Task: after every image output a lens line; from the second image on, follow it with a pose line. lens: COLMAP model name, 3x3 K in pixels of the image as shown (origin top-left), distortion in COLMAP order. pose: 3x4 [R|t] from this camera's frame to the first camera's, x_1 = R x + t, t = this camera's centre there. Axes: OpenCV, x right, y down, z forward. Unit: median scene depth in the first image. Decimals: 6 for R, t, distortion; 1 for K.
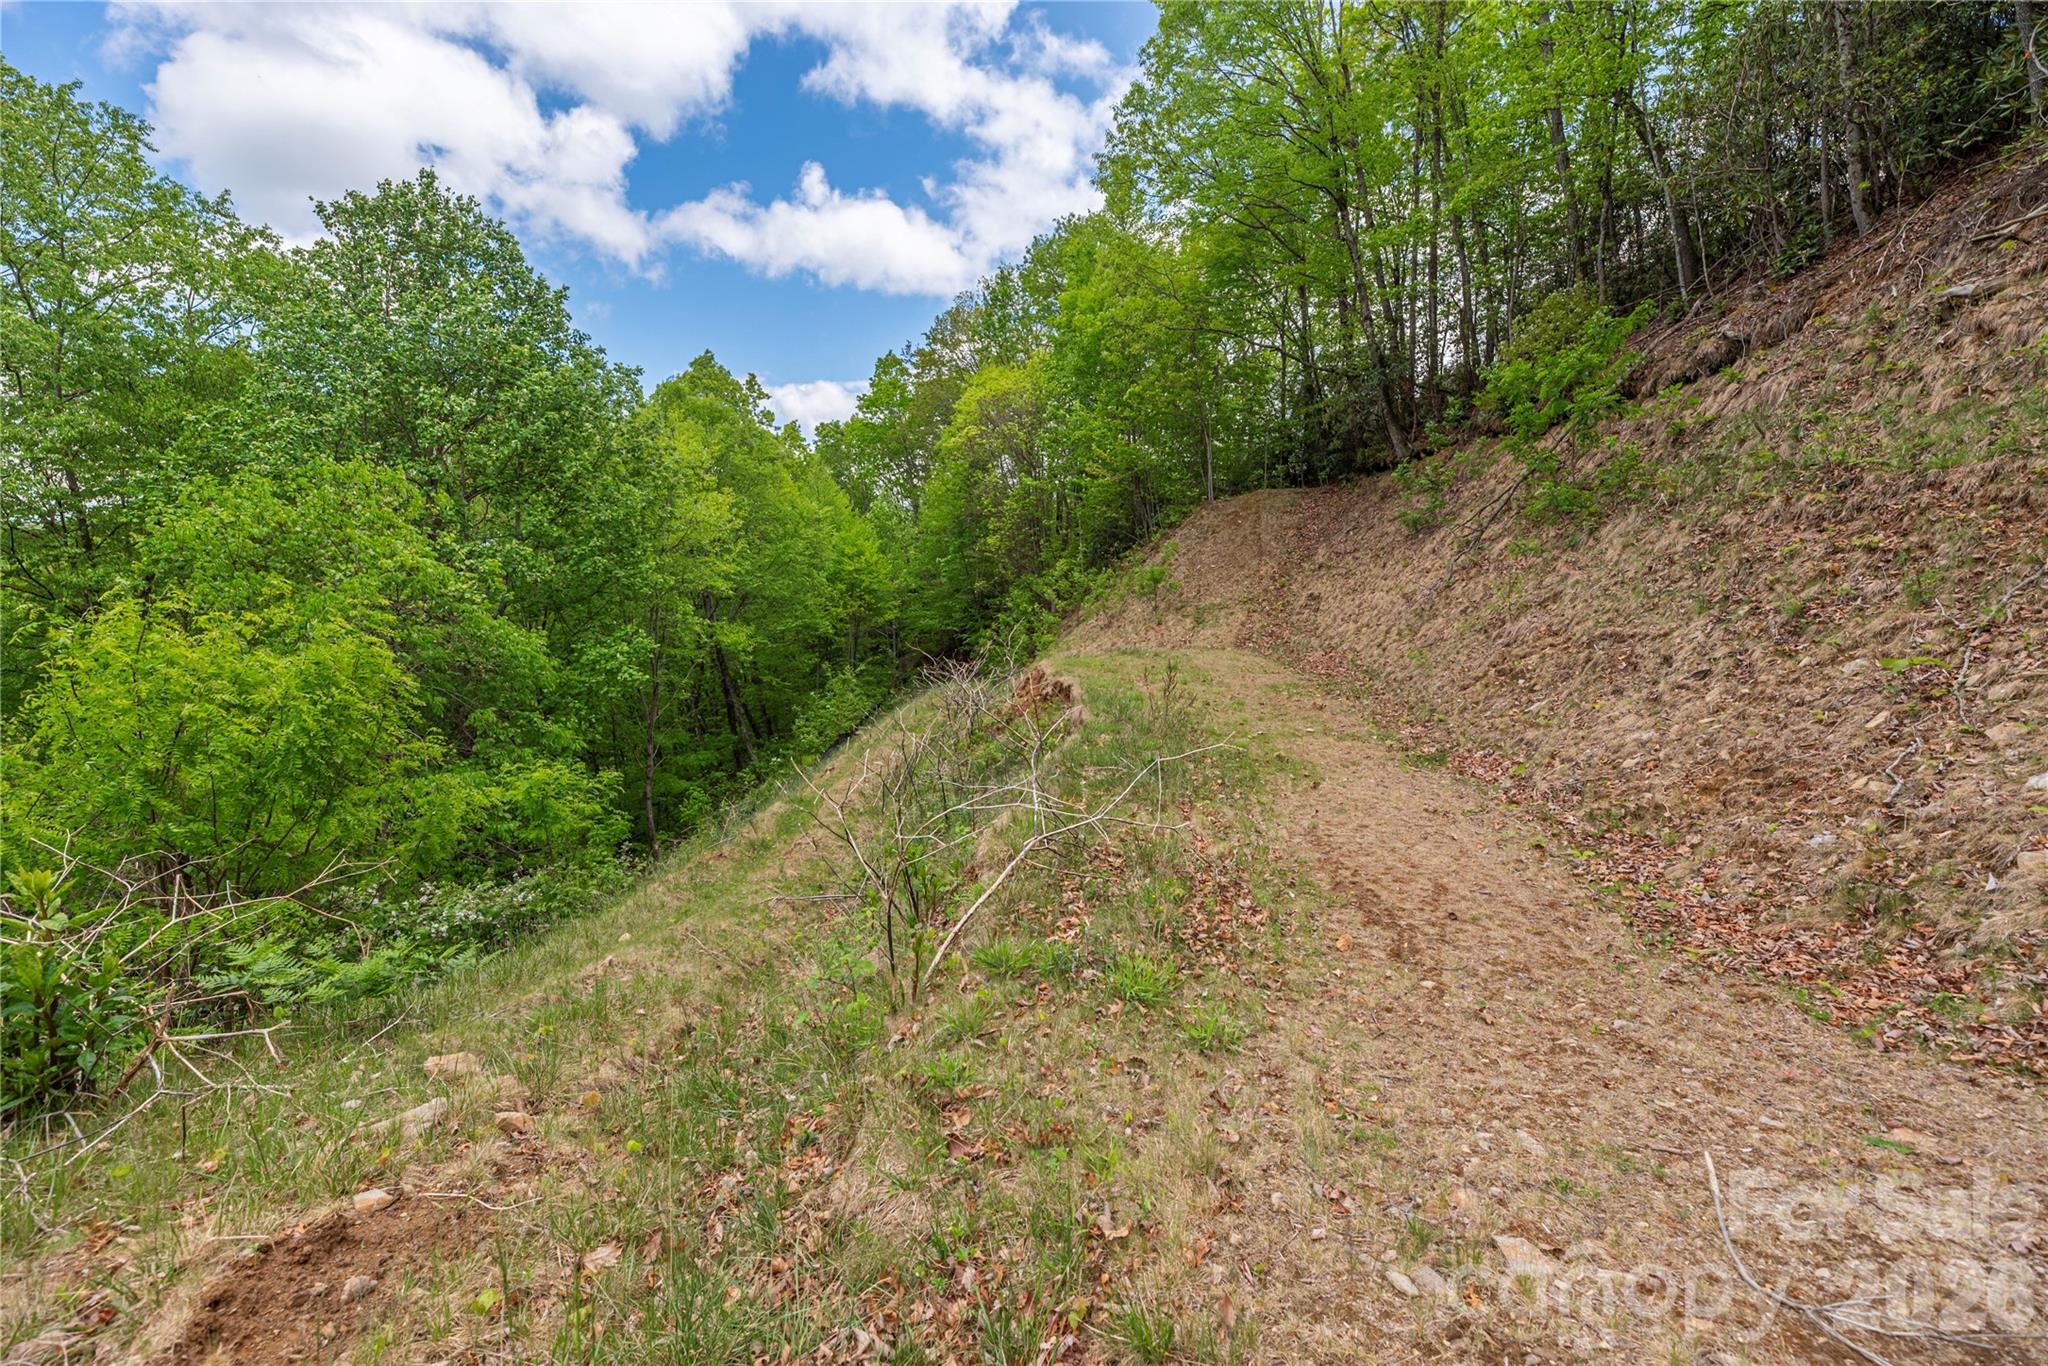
lens RADIAL K [[831.0, 0, 1024.0], [0, 831.0, 685.6], [0, 0, 1]] dist [-0.002650, -0.000332]
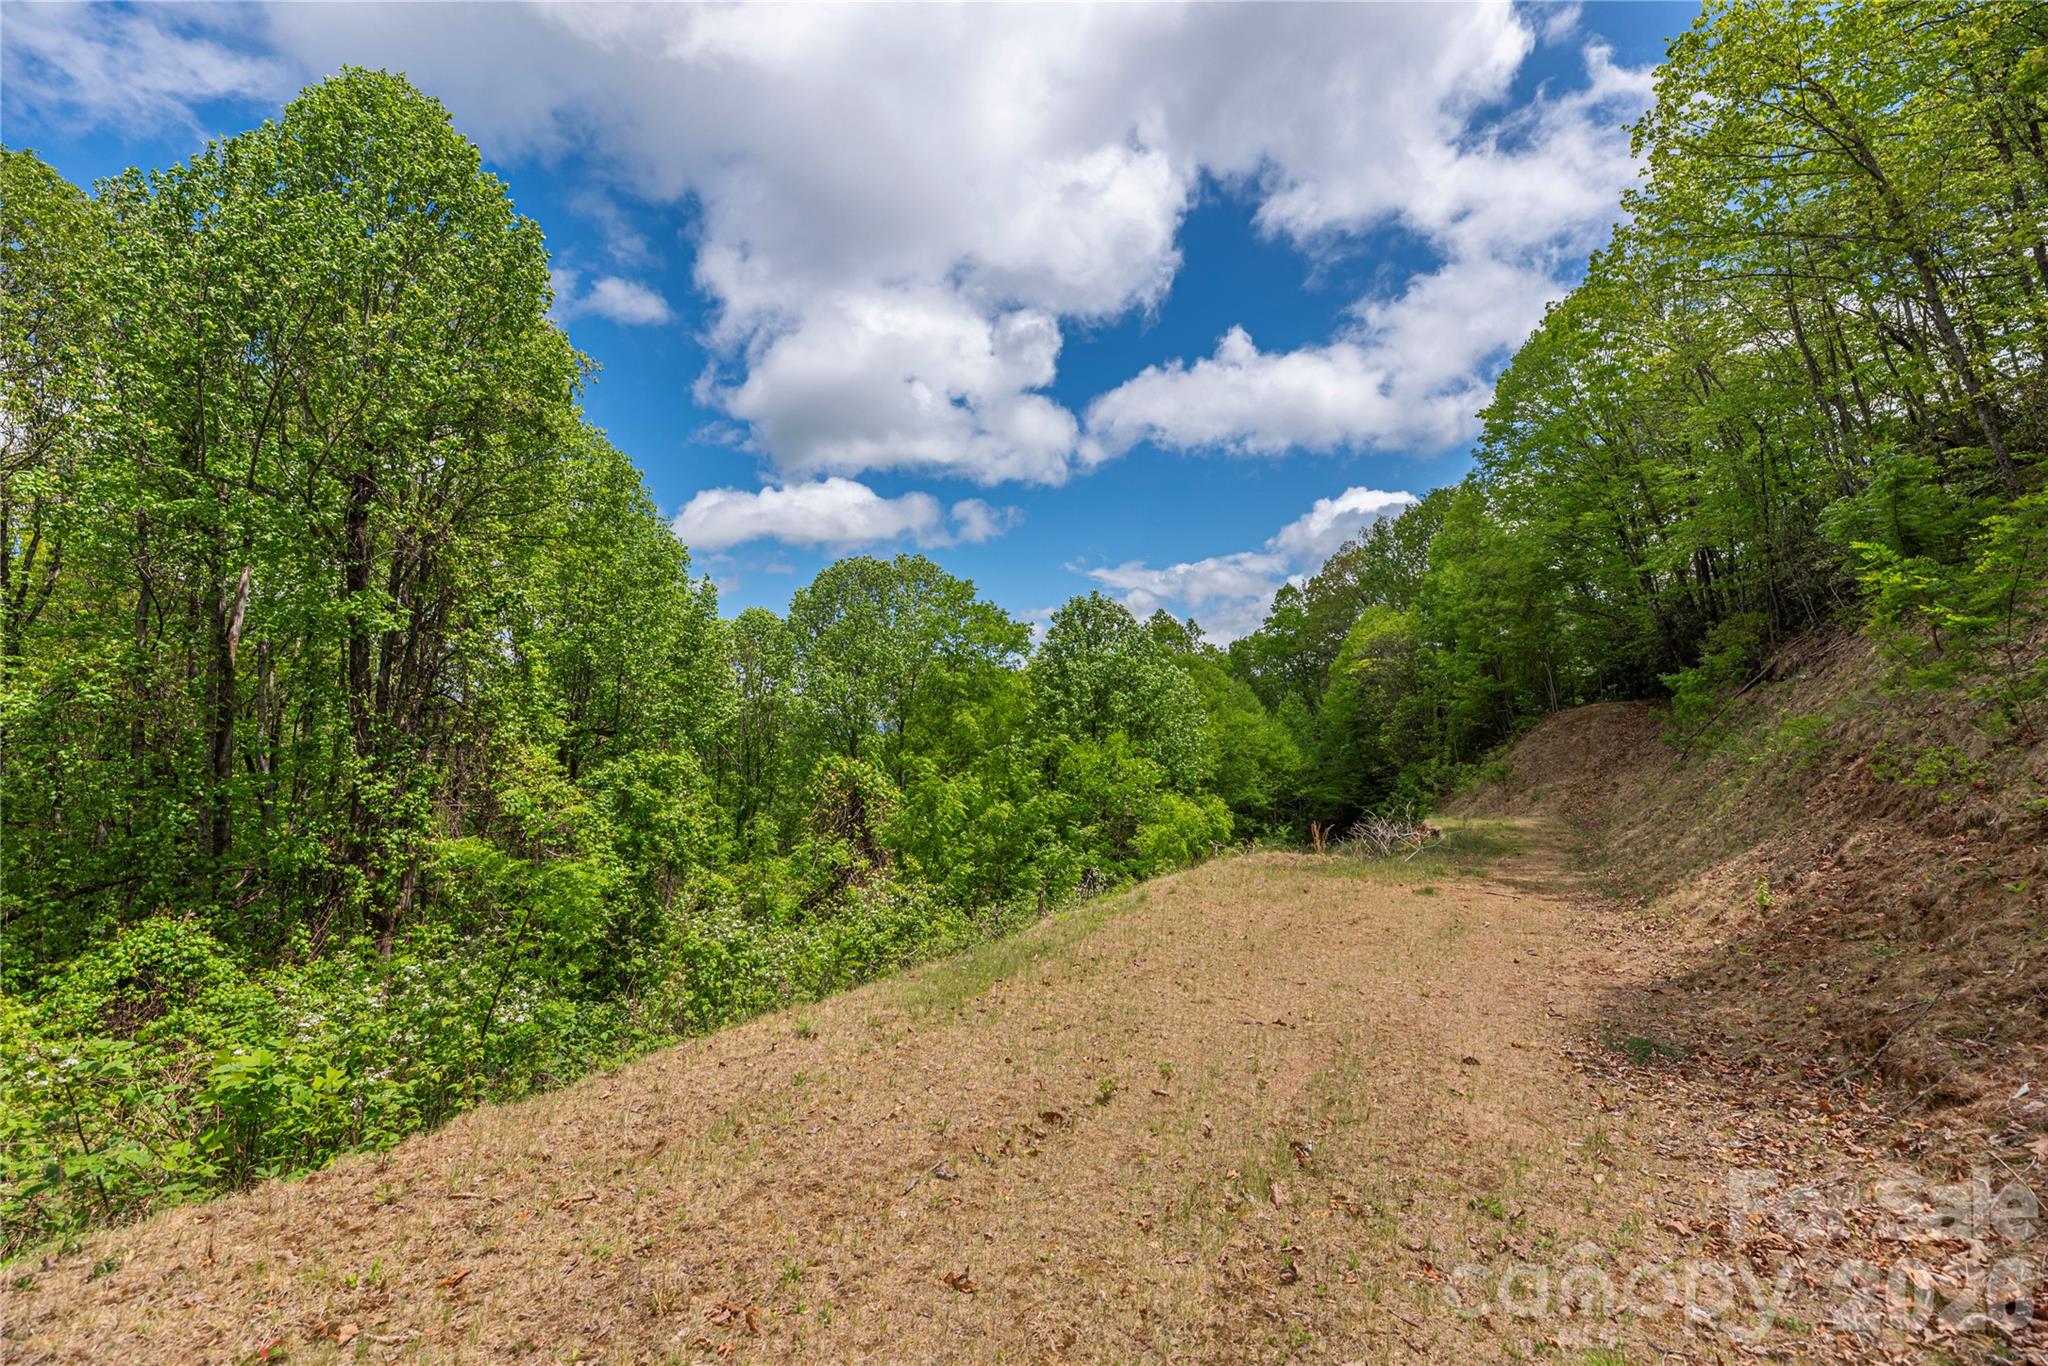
lens RADIAL K [[831.0, 0, 1013.5], [0, 831.0, 685.6], [0, 0, 1]] dist [-0.002650, -0.000332]
pose [[0.901498, -0.051897, -0.429661, 0.005693], [-0.033321, 0.981514, -0.188465, 0.027949], [0.431499, 0.184218, 0.883104, -0.620308]]
